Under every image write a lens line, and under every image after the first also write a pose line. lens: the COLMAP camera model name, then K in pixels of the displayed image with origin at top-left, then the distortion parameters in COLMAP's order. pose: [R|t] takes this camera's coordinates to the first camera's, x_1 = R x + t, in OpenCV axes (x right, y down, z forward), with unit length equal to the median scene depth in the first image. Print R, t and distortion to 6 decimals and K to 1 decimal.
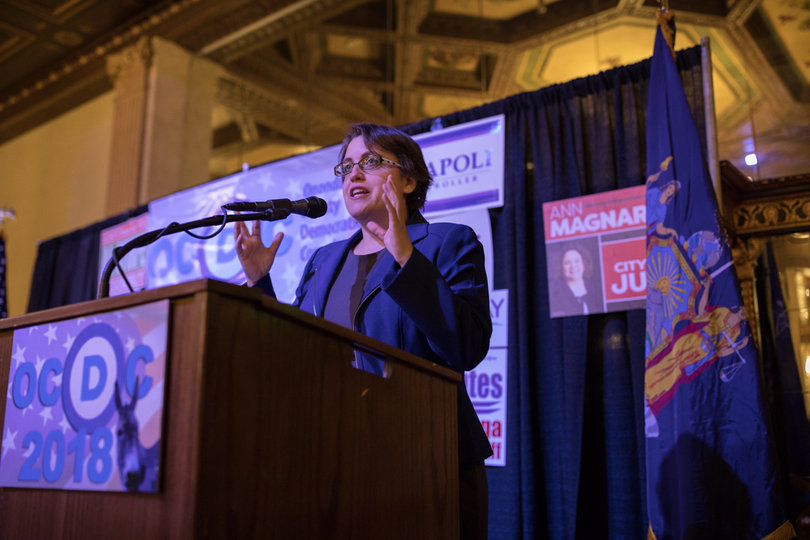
lens RADIAL K [[777.5, 0, 405.0], [0, 777.5, 270.0], [0, 0, 1]] dist [-0.005898, -0.017926]
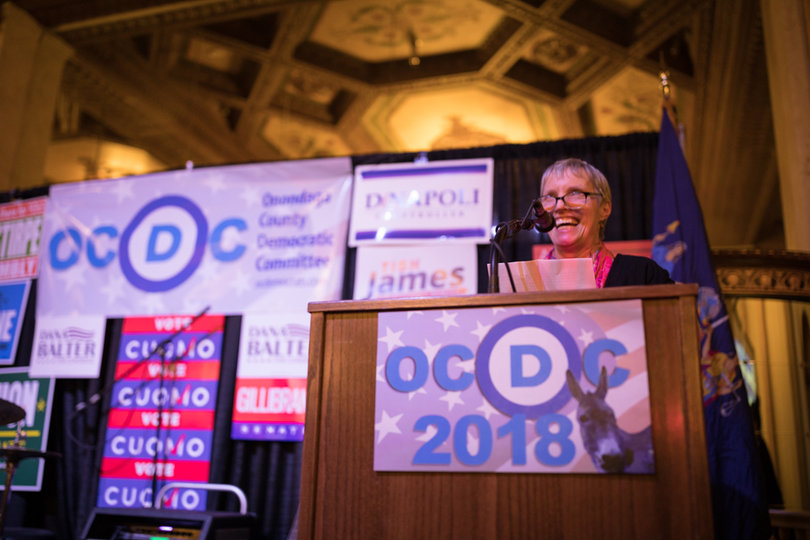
lens RADIAL K [[777.5, 0, 405.0], [0, 777.5, 270.0], [0, 0, 1]] dist [-0.005898, -0.017926]
pose [[0.938109, 0.119618, 0.325028, -0.425248], [-0.105348, 0.992549, -0.061222, 0.042922], [-0.329929, 0.023192, 0.943721, 0.029650]]
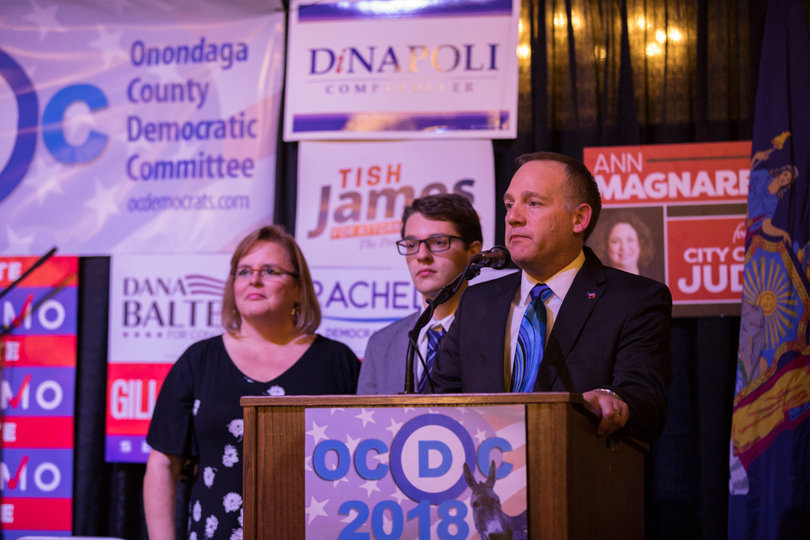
lens RADIAL K [[2488.0, 0, 387.3], [0, 2488.0, 269.6], [0, 0, 1]] dist [0.001591, 2.321658]
pose [[0.953461, 0.030242, 0.299997, -0.769265], [-0.072486, 0.988768, 0.130701, -0.307747], [-0.292675, -0.146364, 0.944944, -1.223834]]
